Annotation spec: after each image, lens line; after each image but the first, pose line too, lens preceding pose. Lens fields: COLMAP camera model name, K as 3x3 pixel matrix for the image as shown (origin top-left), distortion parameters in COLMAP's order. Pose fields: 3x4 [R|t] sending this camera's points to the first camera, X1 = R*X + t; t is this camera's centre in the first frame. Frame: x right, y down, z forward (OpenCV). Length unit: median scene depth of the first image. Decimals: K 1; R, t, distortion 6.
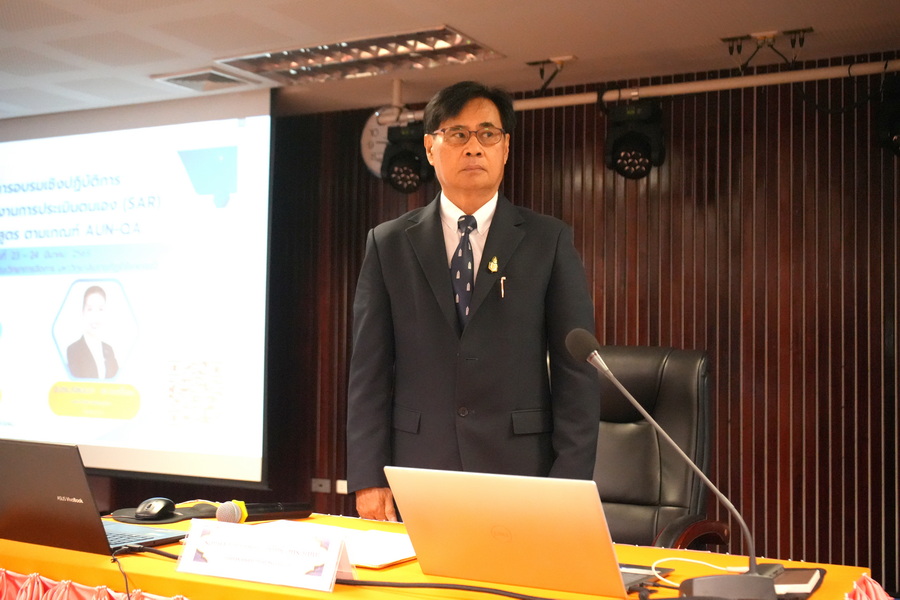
lens RADIAL K [[1116.9, 0, 450.0], [0, 1116.9, 300.0], [0, 0, 1]] dist [0.154928, 0.006599]
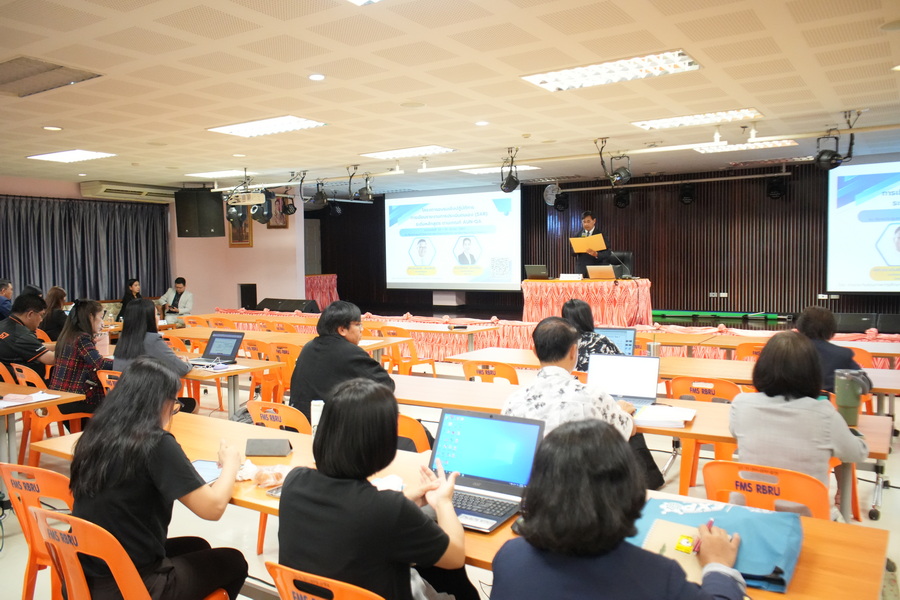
lens RADIAL K [[747.3, 0, 450.0], [0, 747.3, 300.0], [0, 0, 1]] dist [-0.004612, -0.000642]
pose [[0.995519, -0.020995, -0.092205, -0.162895], [0.029701, 0.995121, 0.094084, -0.042416], [0.089780, -0.096401, 0.991285, -1.365516]]
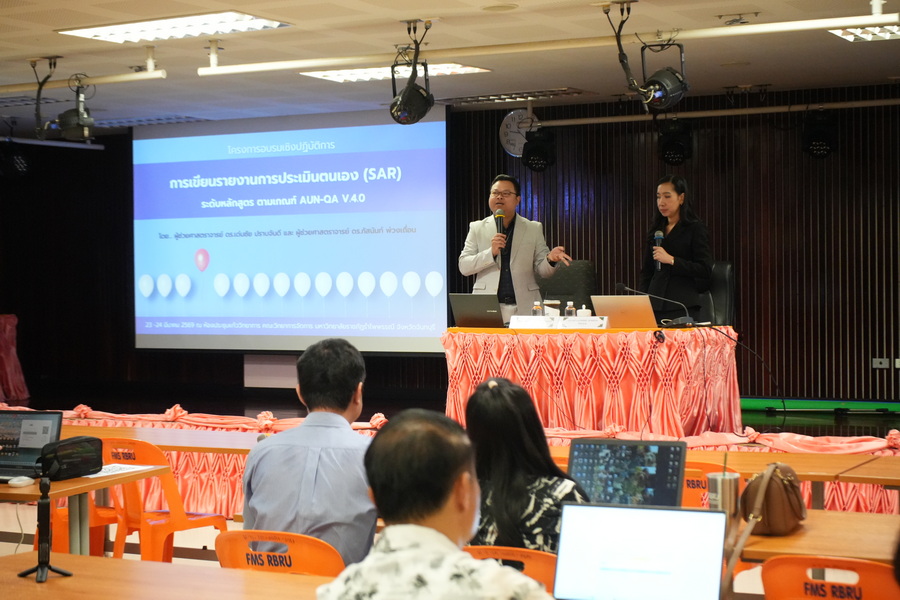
lens RADIAL K [[1731.0, 0, 450.0], [0, 1731.0, 300.0], [0, 0, 1]] dist [-0.002907, 0.082493]
pose [[0.999753, -0.022187, 0.000931, -0.153292], [0.022107, 0.998368, 0.052651, -0.040161], [-0.002097, -0.052618, 0.998613, -1.351667]]
